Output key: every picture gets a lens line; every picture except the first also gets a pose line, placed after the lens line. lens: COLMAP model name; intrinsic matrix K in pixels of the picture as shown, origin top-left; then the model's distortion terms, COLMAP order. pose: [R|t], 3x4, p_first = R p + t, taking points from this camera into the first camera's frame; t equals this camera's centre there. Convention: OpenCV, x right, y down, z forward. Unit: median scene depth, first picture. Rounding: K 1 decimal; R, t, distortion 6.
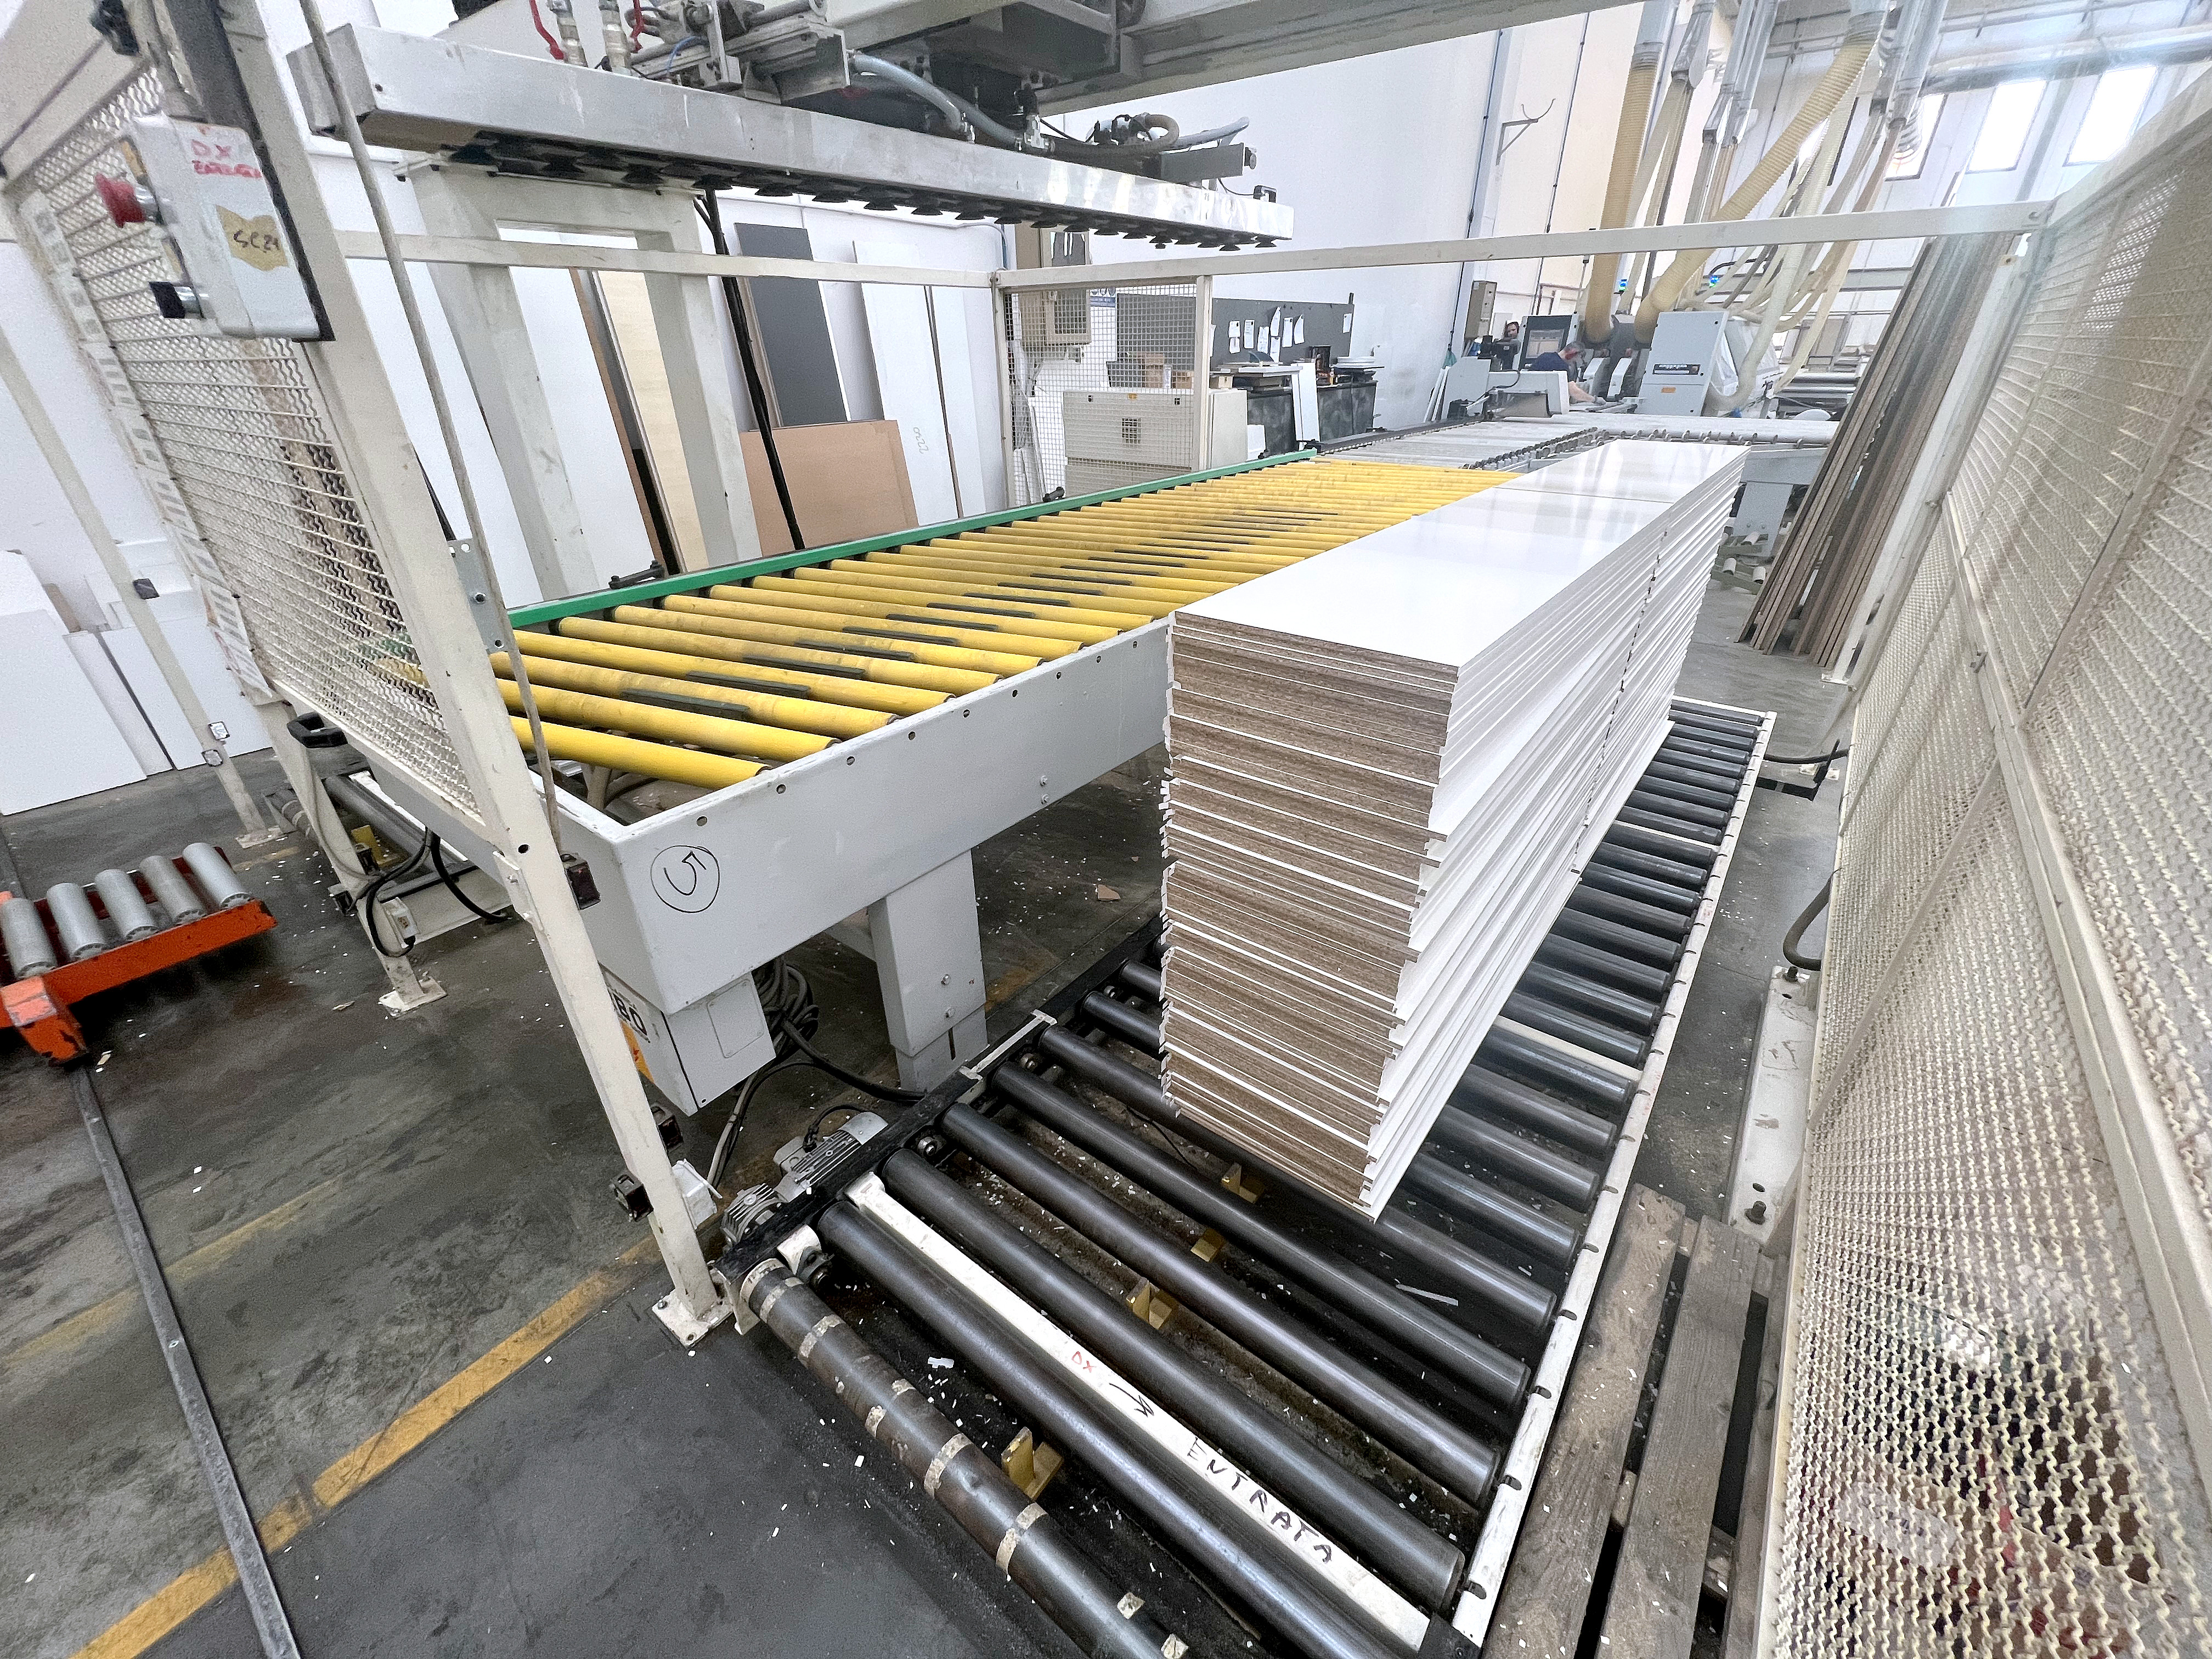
lens RADIAL K [[887.6, 0, 1106.0], [0, 887.6, 829.5], [0, 0, 1]] dist [-0.002447, -0.000394]
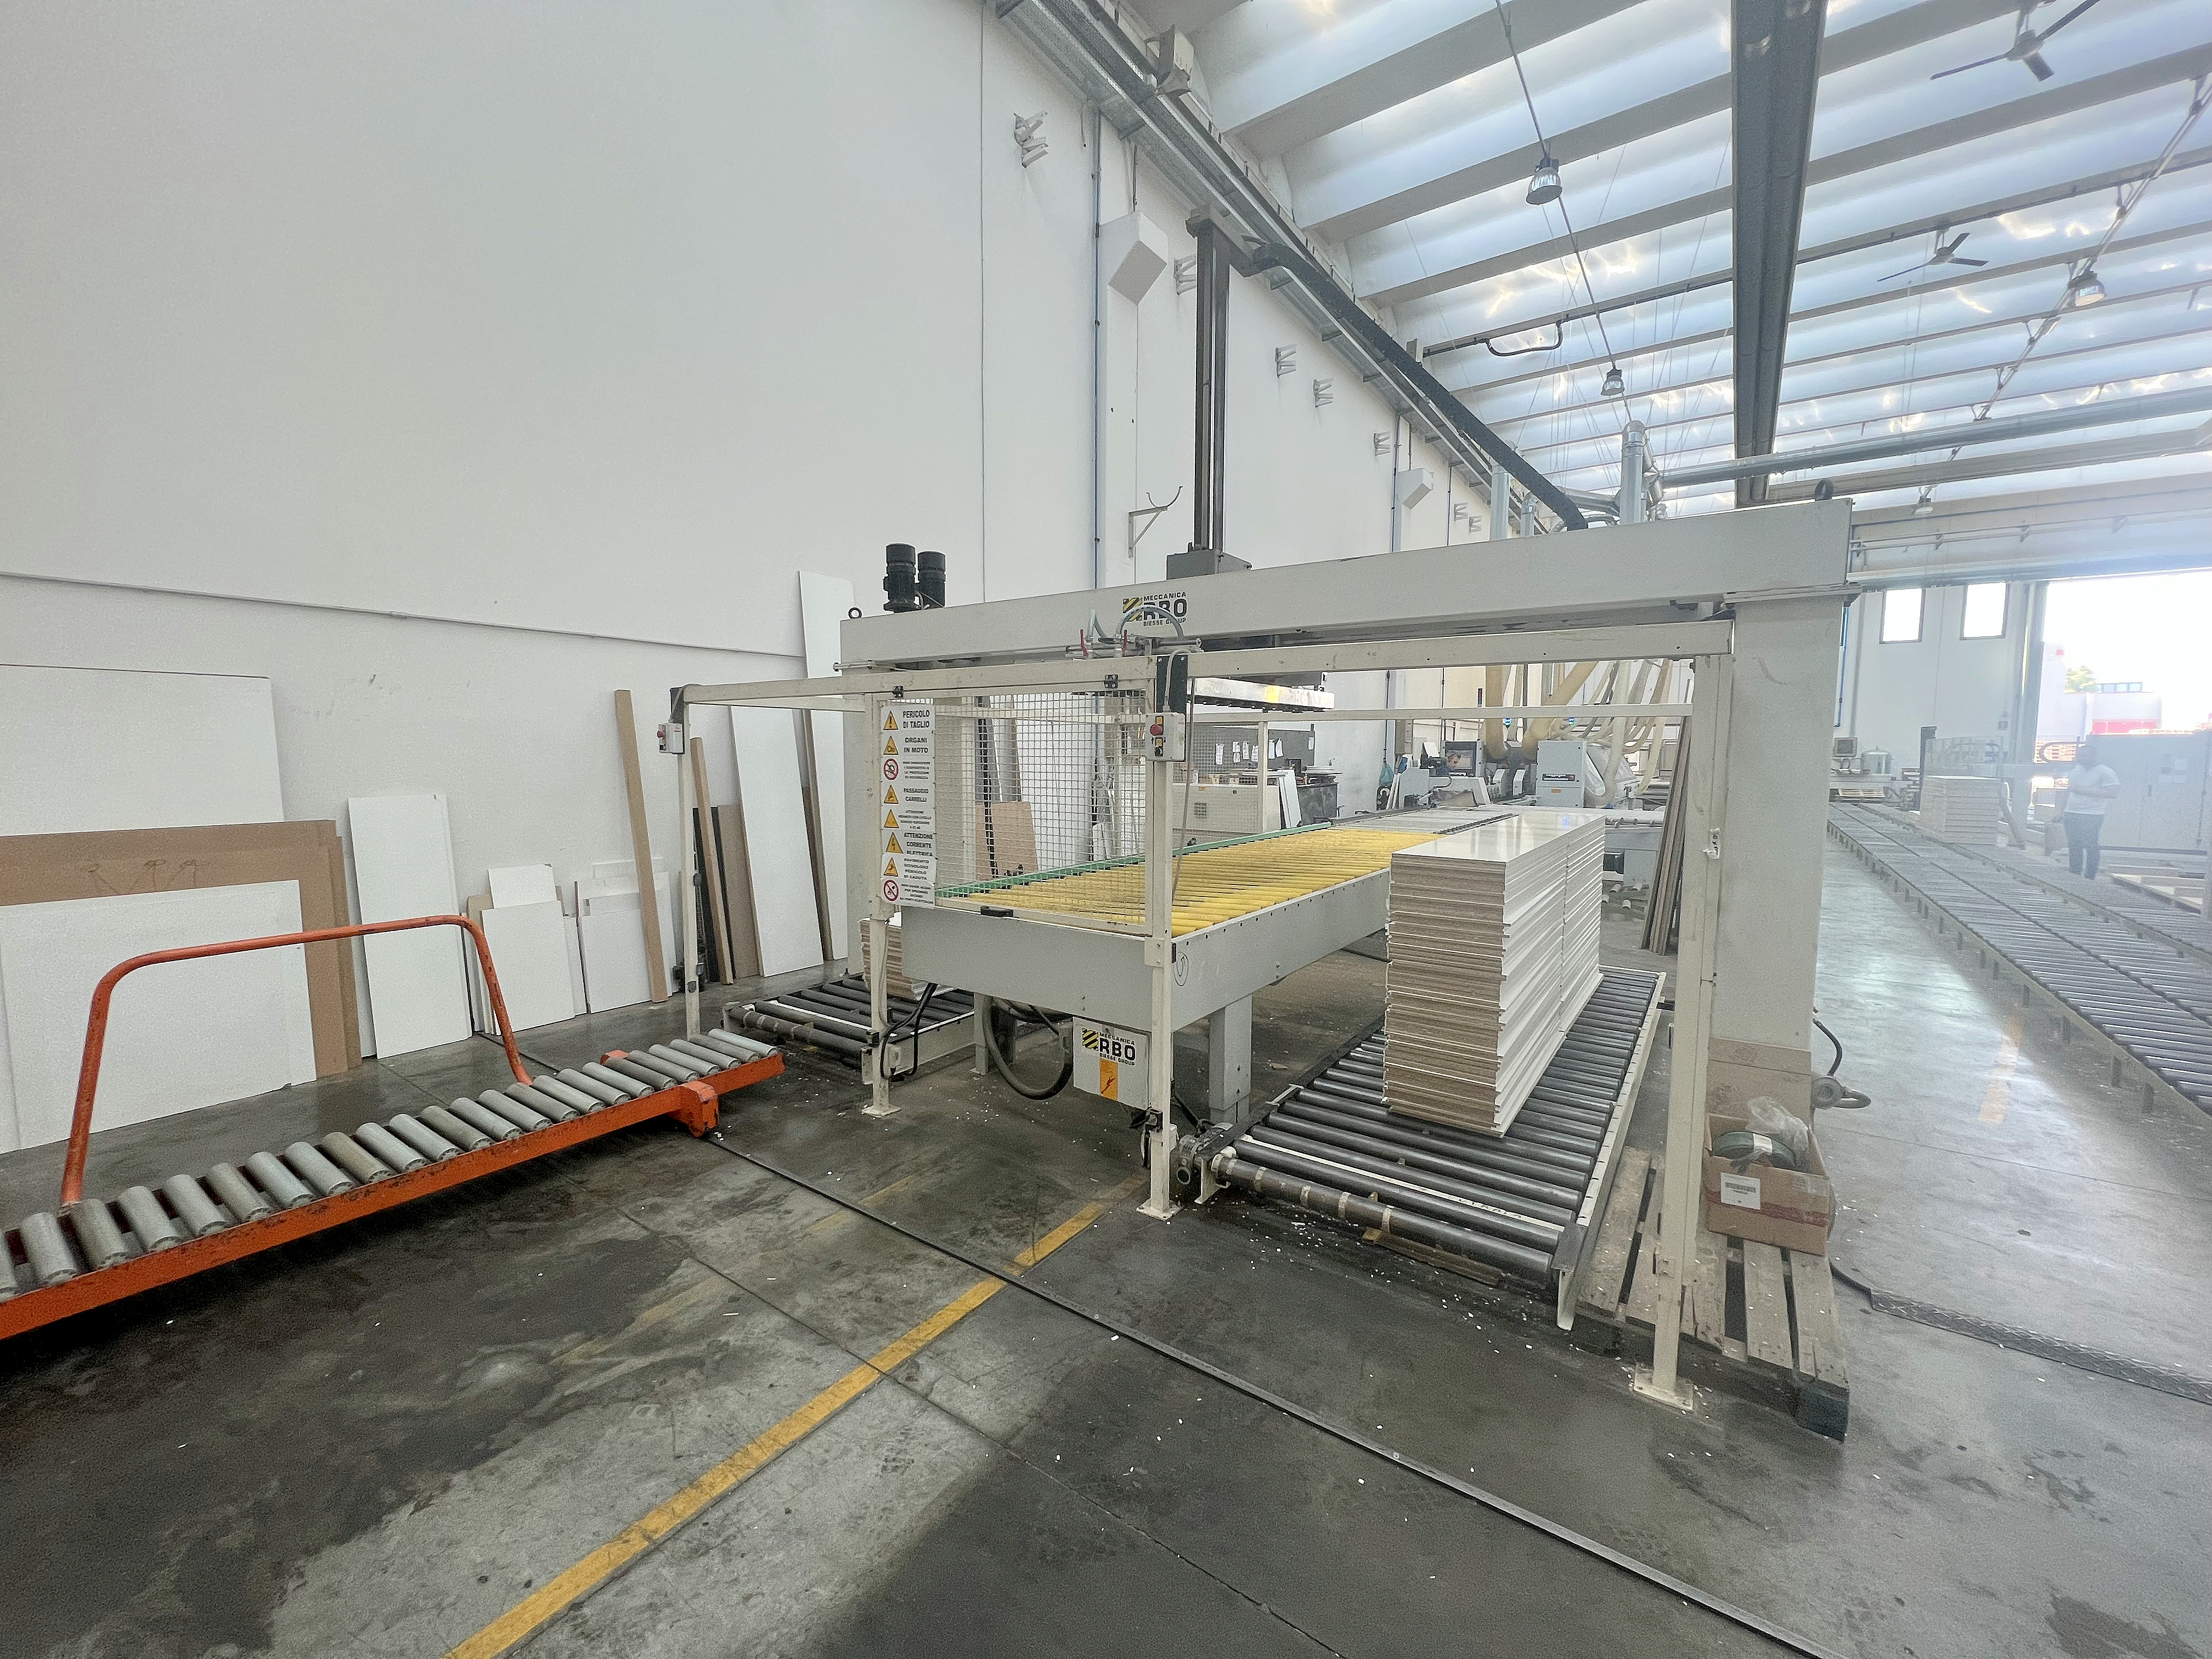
lens RADIAL K [[887.6, 0, 1106.0], [0, 887.6, 829.5], [0, 0, 1]] dist [-0.002447, -0.000394]
pose [[0.998799, 0.010695, 0.047821, -0.158522], [0.009442, 0.915601, -0.401978, 0.130923], [-0.048084, 0.401947, 0.914400, -0.248664]]
